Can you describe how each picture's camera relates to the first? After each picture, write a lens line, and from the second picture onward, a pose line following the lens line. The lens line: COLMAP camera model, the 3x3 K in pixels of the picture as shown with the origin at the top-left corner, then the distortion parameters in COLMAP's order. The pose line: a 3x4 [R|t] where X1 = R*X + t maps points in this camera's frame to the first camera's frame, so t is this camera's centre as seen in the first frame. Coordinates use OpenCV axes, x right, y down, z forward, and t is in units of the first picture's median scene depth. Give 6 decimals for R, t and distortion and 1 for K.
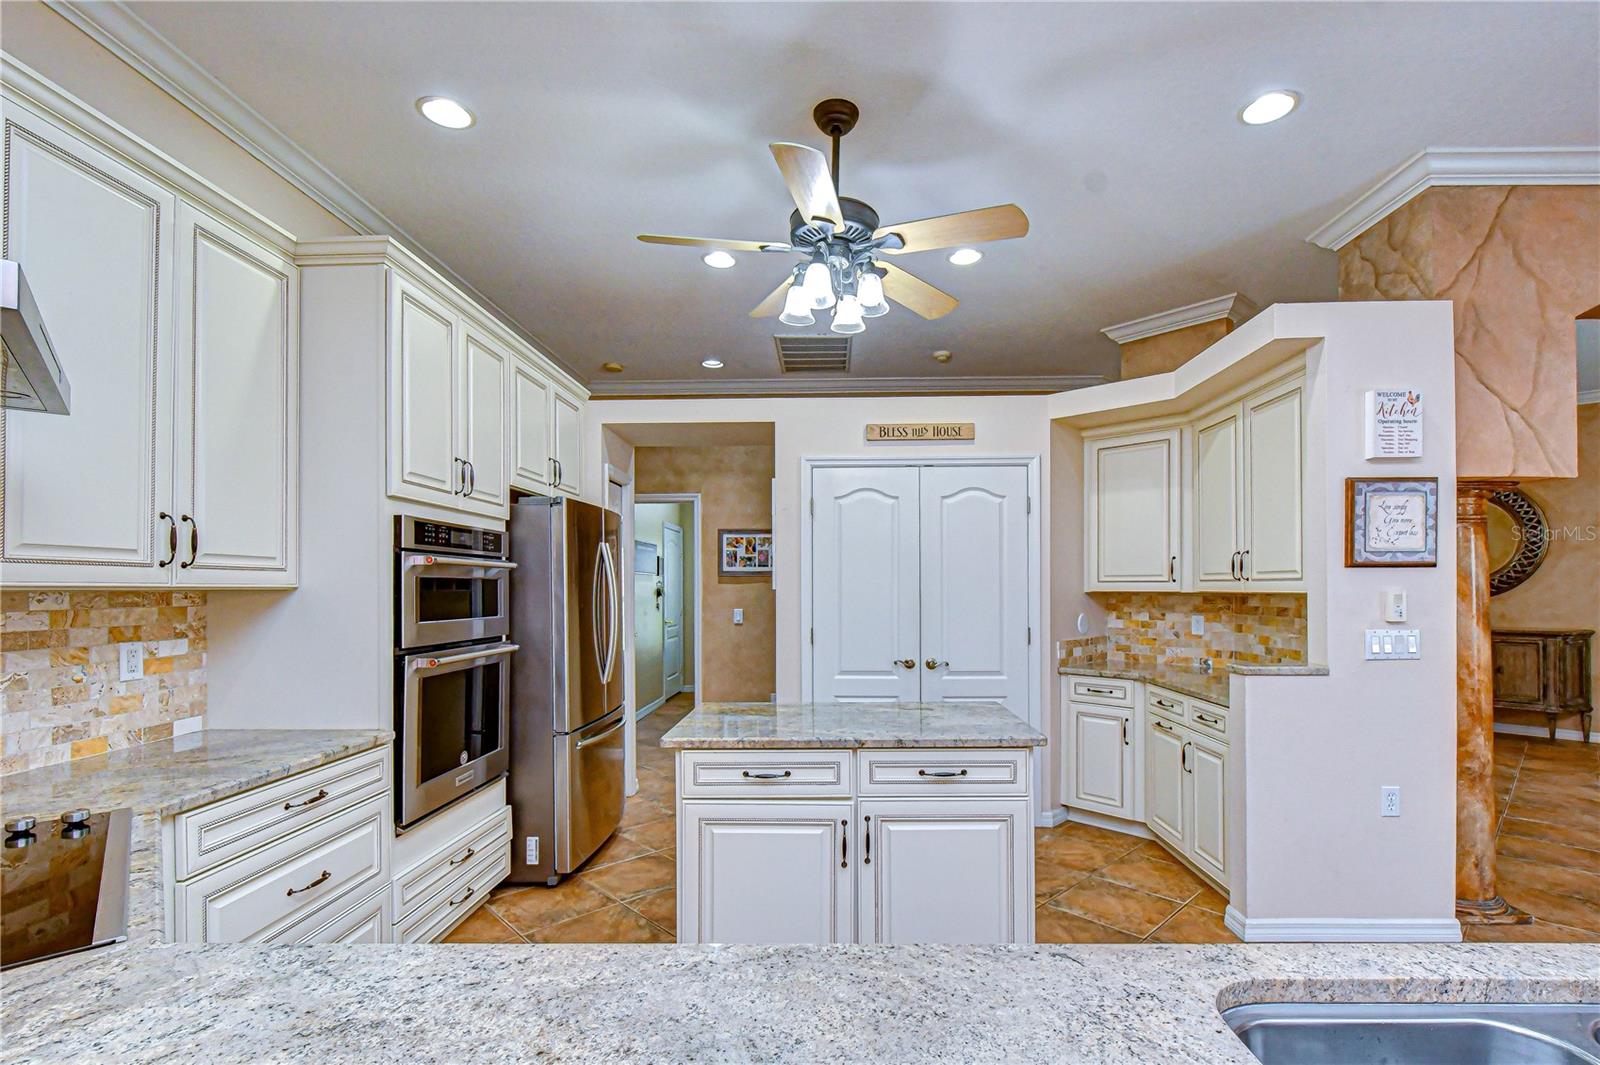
lens RADIAL K [[737.8, 0, 816.2], [0, 737.8, 589.8], [0, 0, 1]] dist [-0.009455, -0.000166]
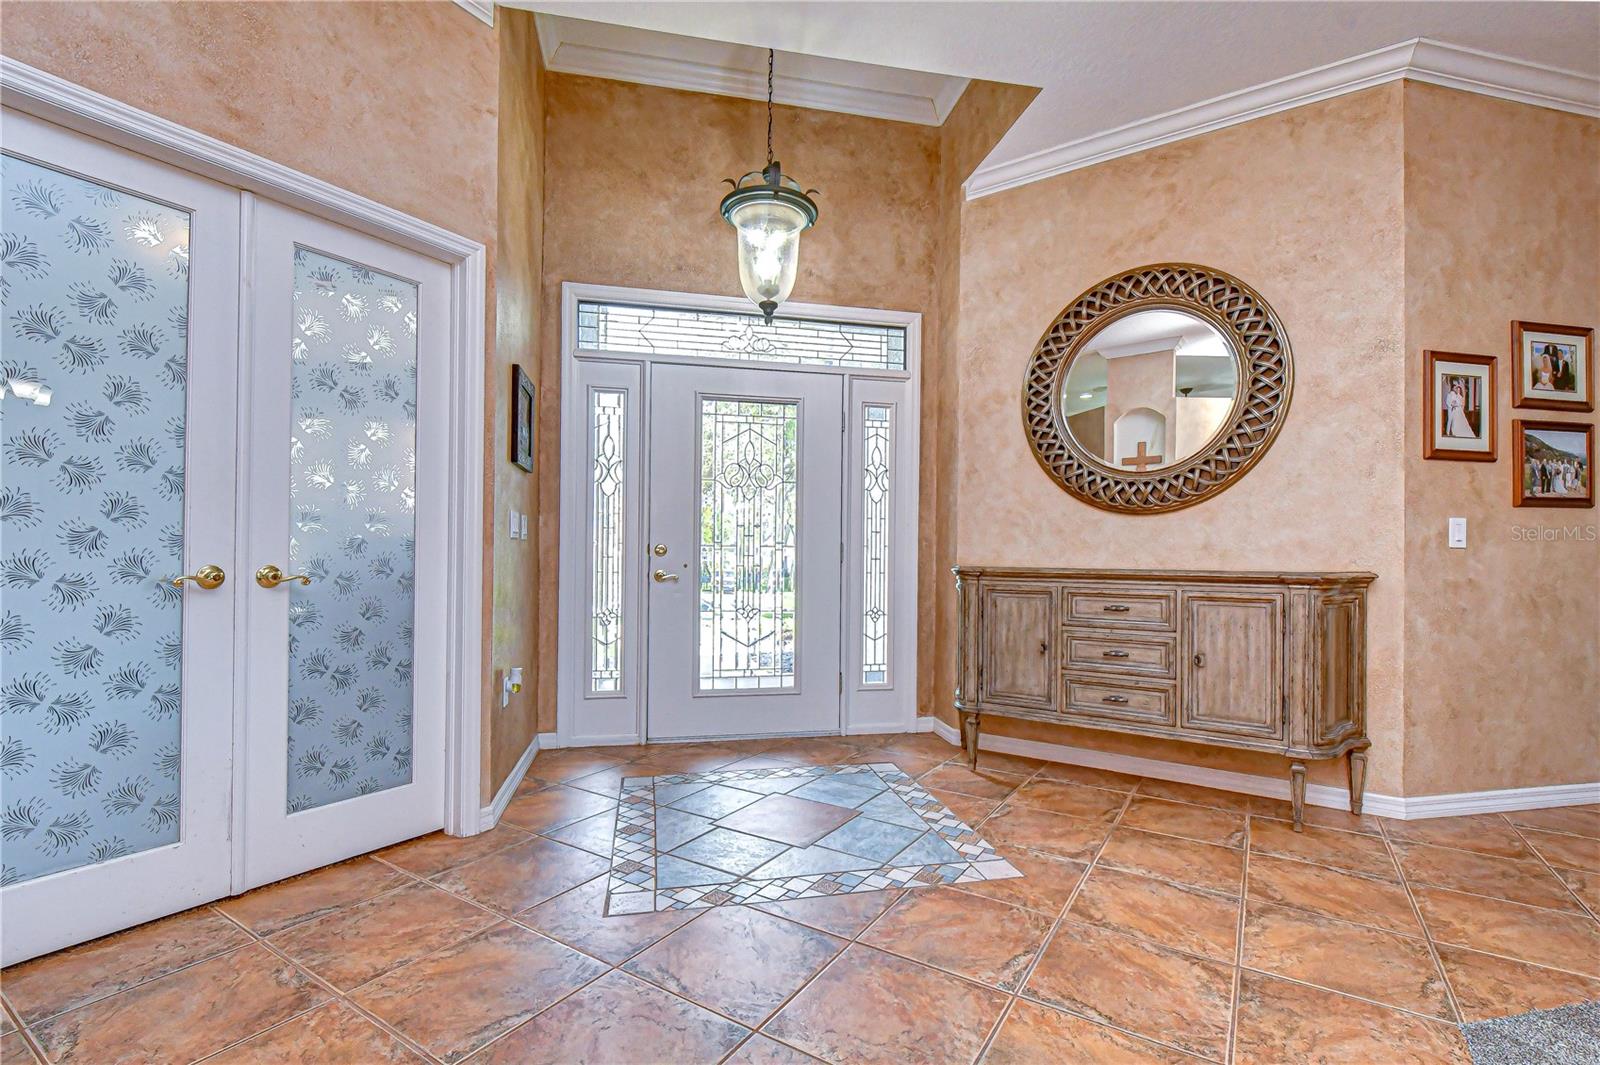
lens RADIAL K [[721.8, 0, 798.9], [0, 721.8, 565.6], [0, 0, 1]] dist [0.000688, -0.000242]
pose [[0.973112, 0.017383, 0.229675, 0.927490], [-0.017314, 0.999847, -0.002316, 0.088939], [-0.229680, -0.001722, 0.973265, 0.977724]]
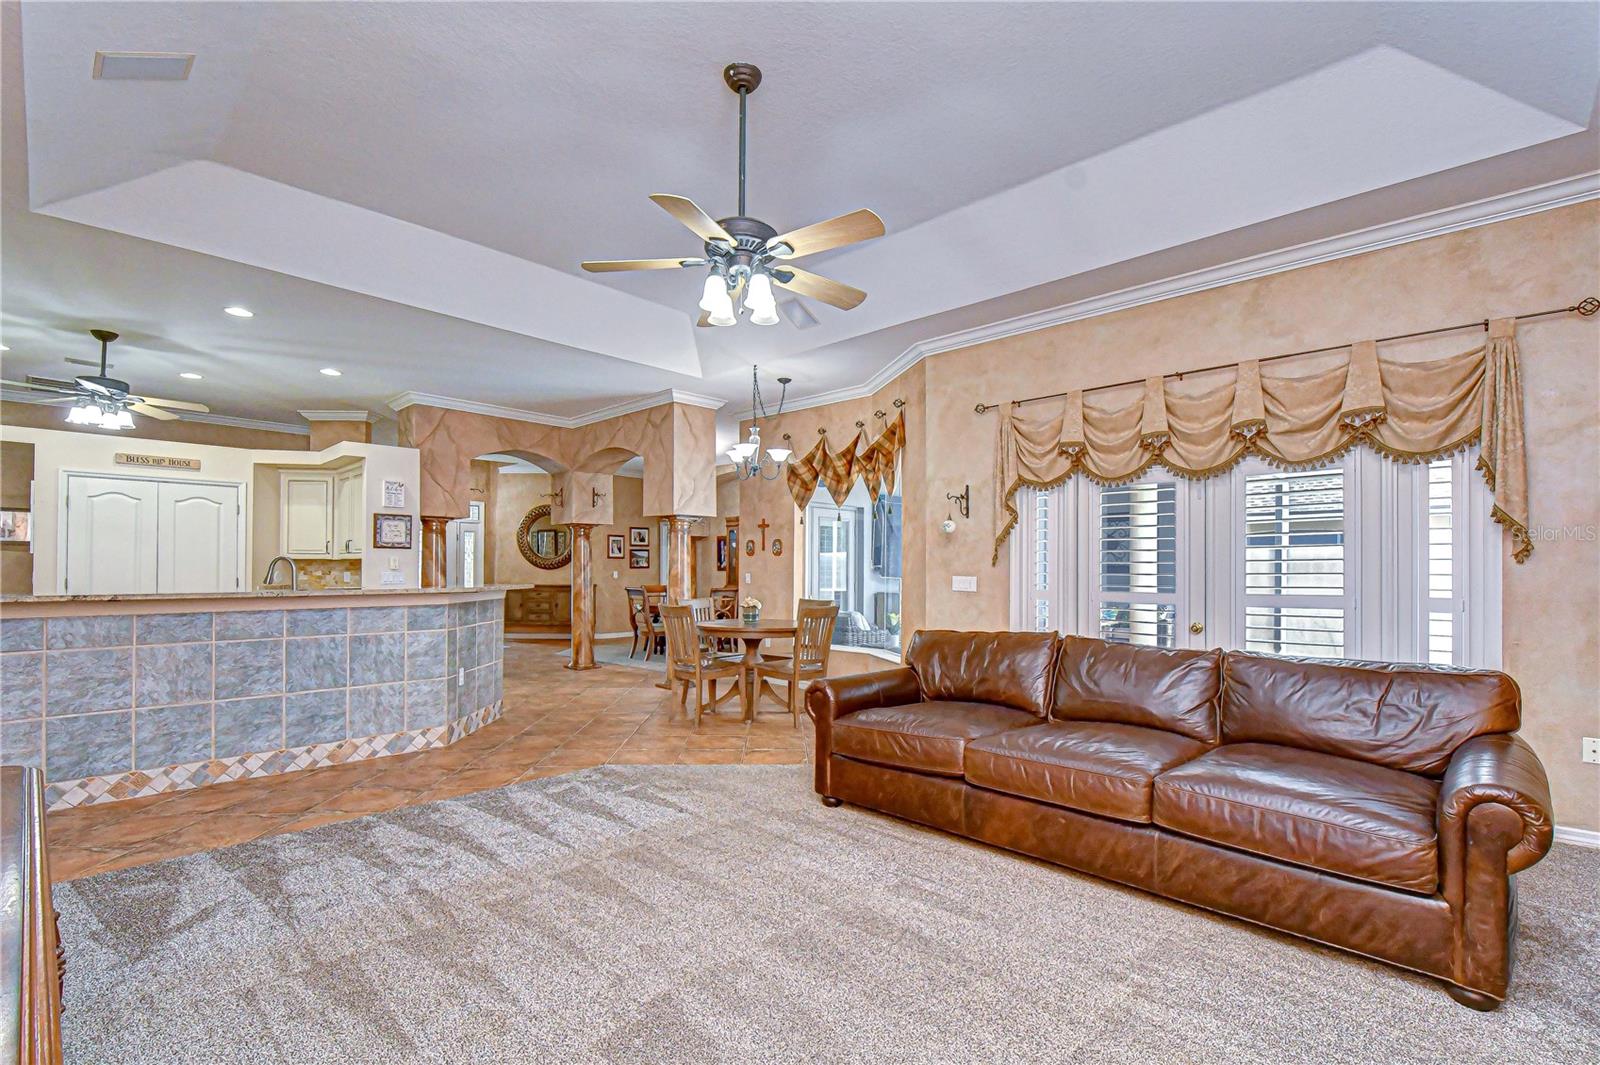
lens RADIAL K [[721.8, 0, 798.9], [0, 721.8, 565.6], [0, 0, 1]] dist [0.000688, -0.000242]
pose [[0.667974, 0.013787, 0.744057, -0.108609], [-0.007543, 0.999902, -0.011756, 0.033199], [-0.744147, 0.002240, 0.668012, -1.213341]]
